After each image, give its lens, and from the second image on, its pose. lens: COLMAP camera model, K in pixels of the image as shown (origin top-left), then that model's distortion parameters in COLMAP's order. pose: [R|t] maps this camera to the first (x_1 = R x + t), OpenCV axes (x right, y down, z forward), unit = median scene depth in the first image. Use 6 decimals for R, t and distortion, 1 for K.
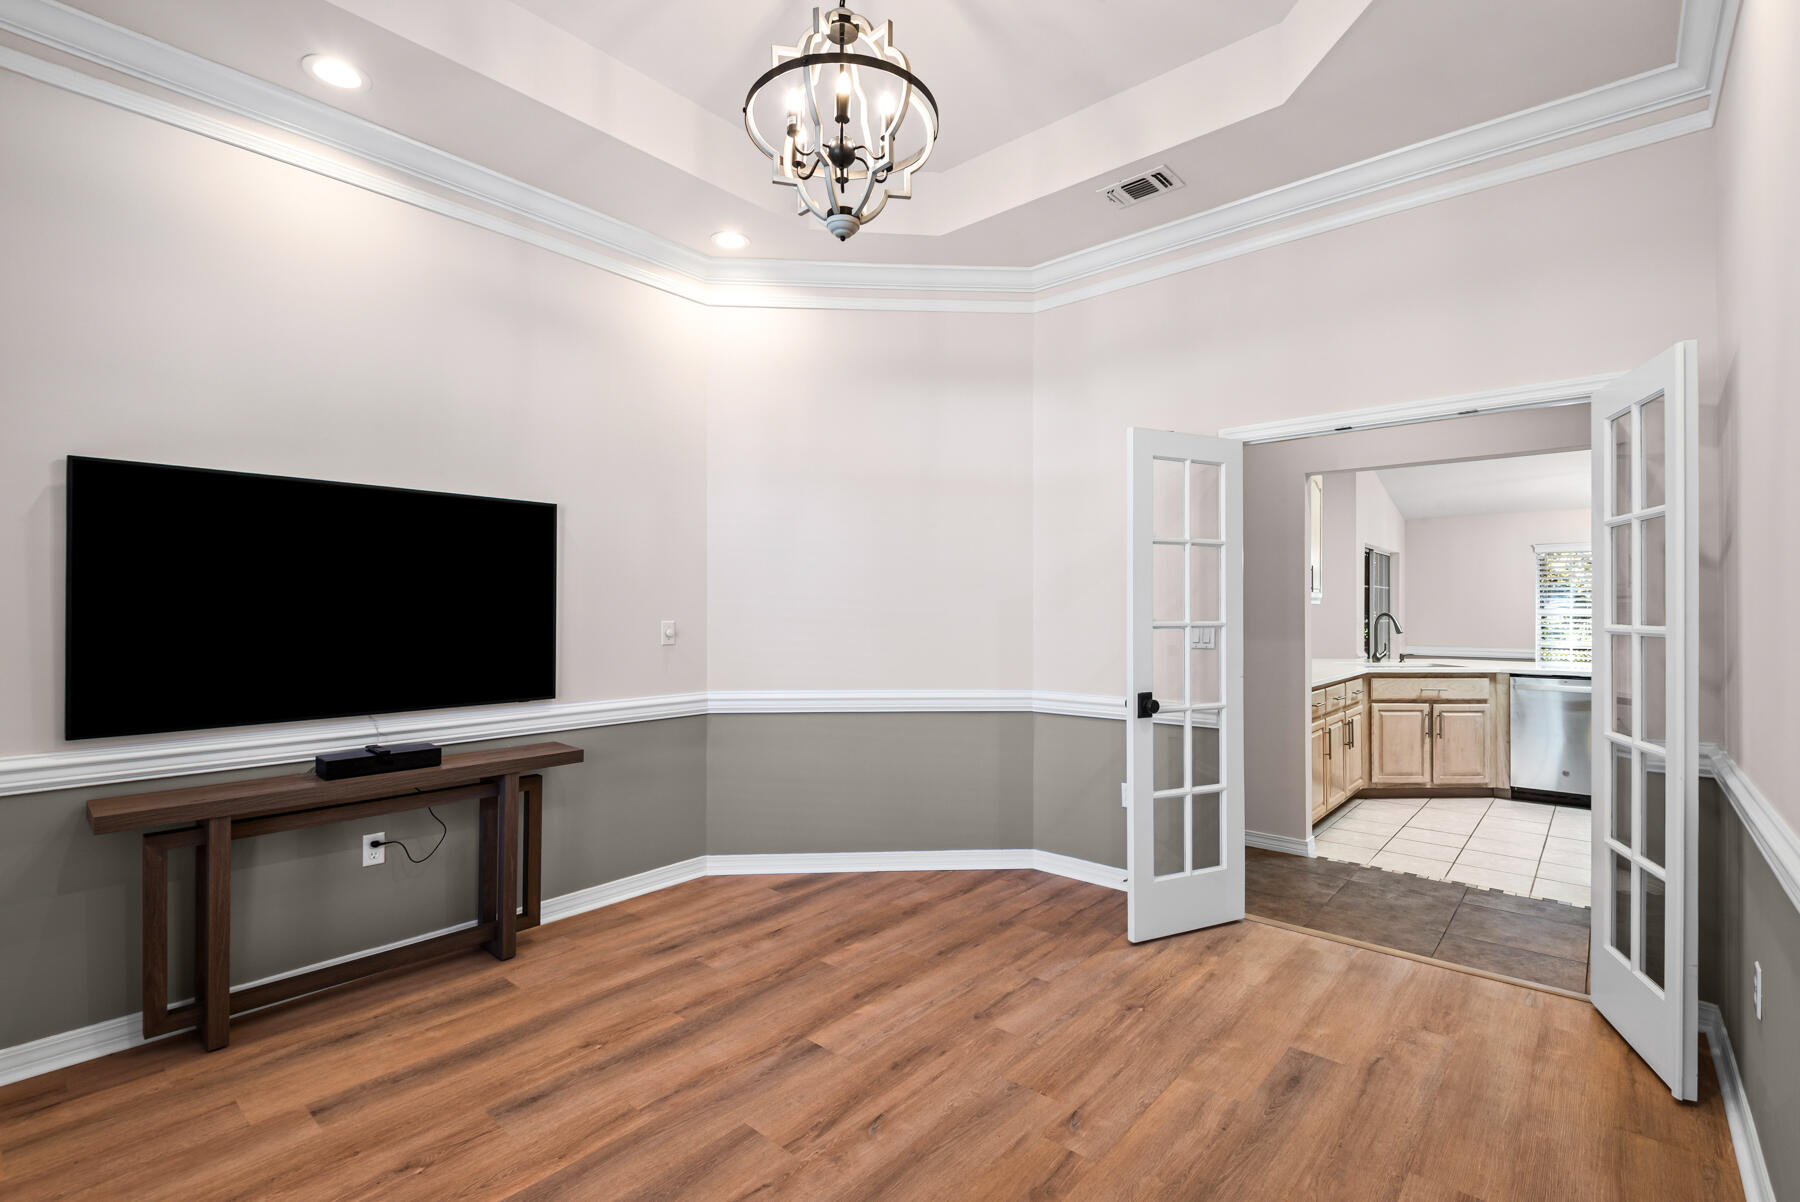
lens RADIAL K [[823.4, 0, 897.4], [0, 823.4, 621.9], [0, 0, 1]] dist [0.031686, -0.018767]
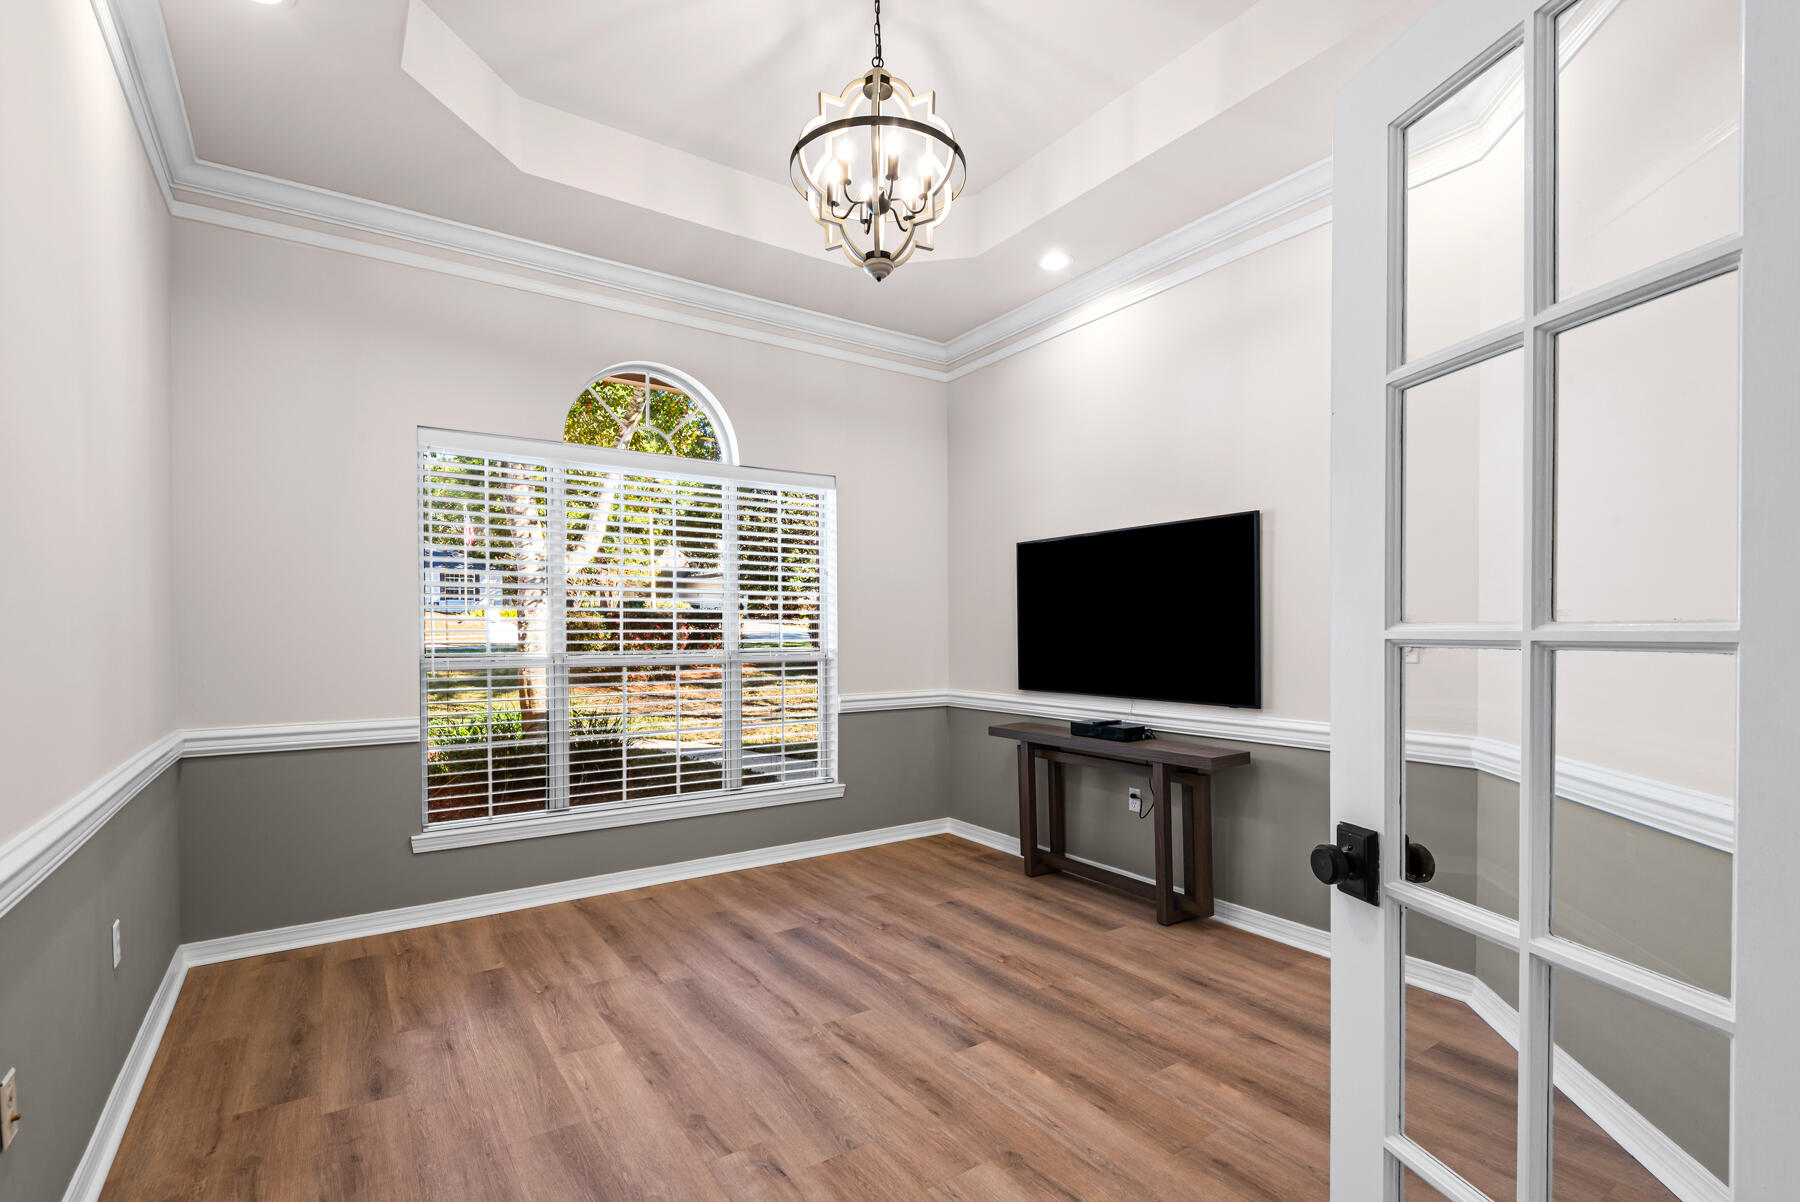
lens RADIAL K [[823.4, 0, 897.4], [0, 823.4, 621.9], [0, 0, 1]] dist [0.031686, -0.018767]
pose [[-0.250726, -0.010421, -0.968002, 0.867080], [-0.015277, 0.999860, -0.006807, 0.002449], [0.967938, 0.013081, -0.250850, 1.099165]]
